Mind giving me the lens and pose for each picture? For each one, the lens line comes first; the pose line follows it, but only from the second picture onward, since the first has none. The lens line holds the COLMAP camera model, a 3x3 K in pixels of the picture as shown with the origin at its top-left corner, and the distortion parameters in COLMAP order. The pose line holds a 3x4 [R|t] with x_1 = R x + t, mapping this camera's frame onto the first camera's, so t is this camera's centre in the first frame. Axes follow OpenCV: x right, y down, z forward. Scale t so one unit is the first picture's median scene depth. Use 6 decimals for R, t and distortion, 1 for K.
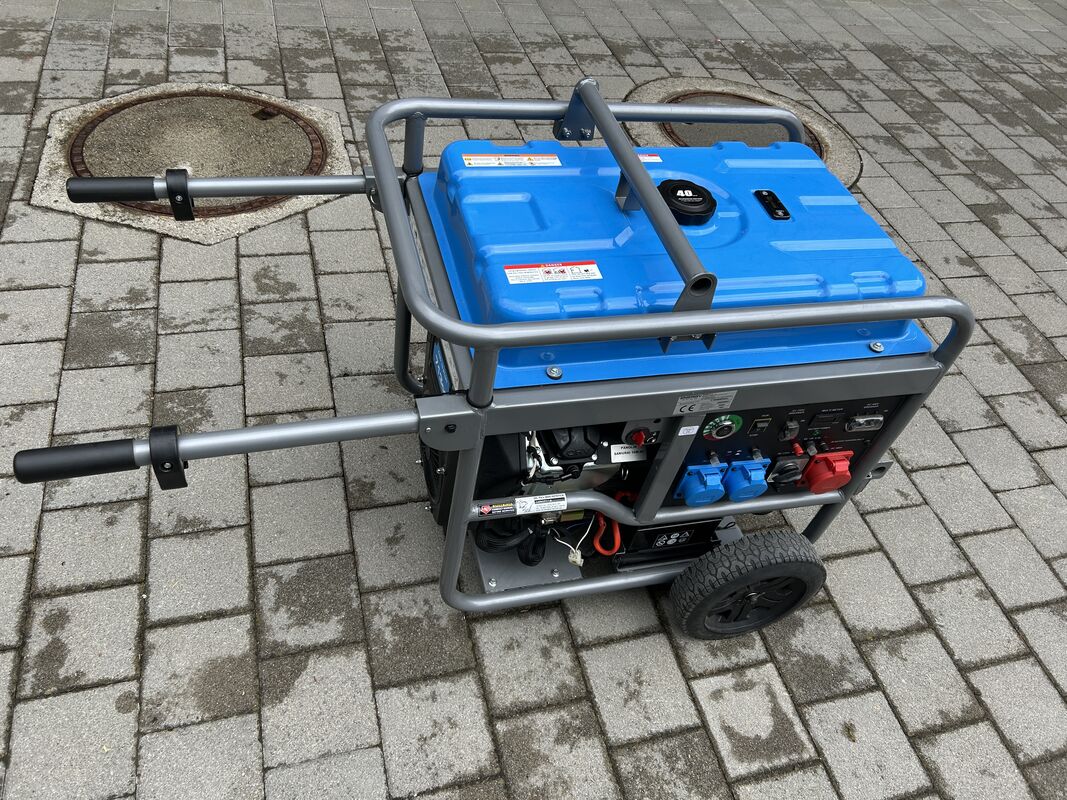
lens RADIAL K [[808.3, 0, 532.3], [0, 808.3, 397.7], [0, 0, 1]] dist [0.020127, -0.033108]
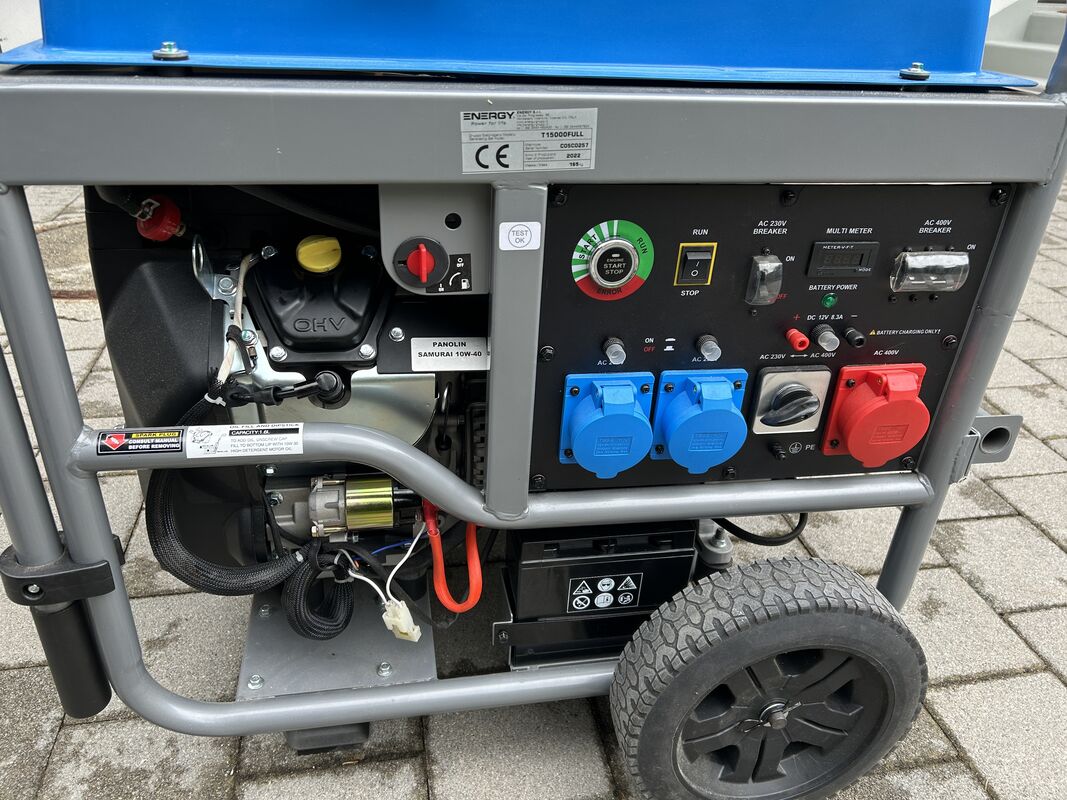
lens RADIAL K [[808.3, 0, 535.2], [0, 808.3, 401.9], [0, 0, 1]] dist [0.020127, -0.033108]
pose [[0.990797, -0.060235, -0.121217, 0.211096], [0.018704, 0.947864, -0.318125, 0.234359], [0.134060, 0.312930, 0.940267, 0.491955]]
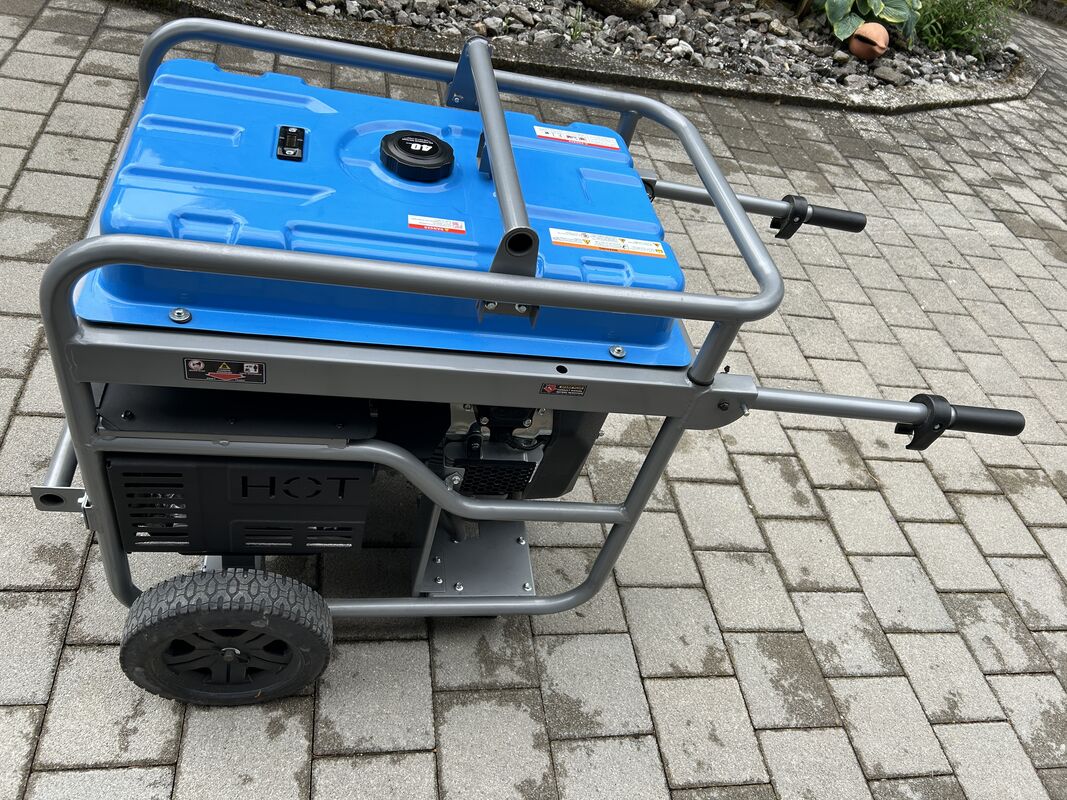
lens RADIAL K [[808.3, 0, 531.4], [0, 808.3, 398.4], [0, 0, 1]] dist [0.020127, -0.033108]
pose [[-0.919898, -0.343000, -0.190101, 0.131389], [-0.182034, -0.055891, 0.981703, -0.958366], [-0.347349, 0.937671, -0.011023, 1.032541]]
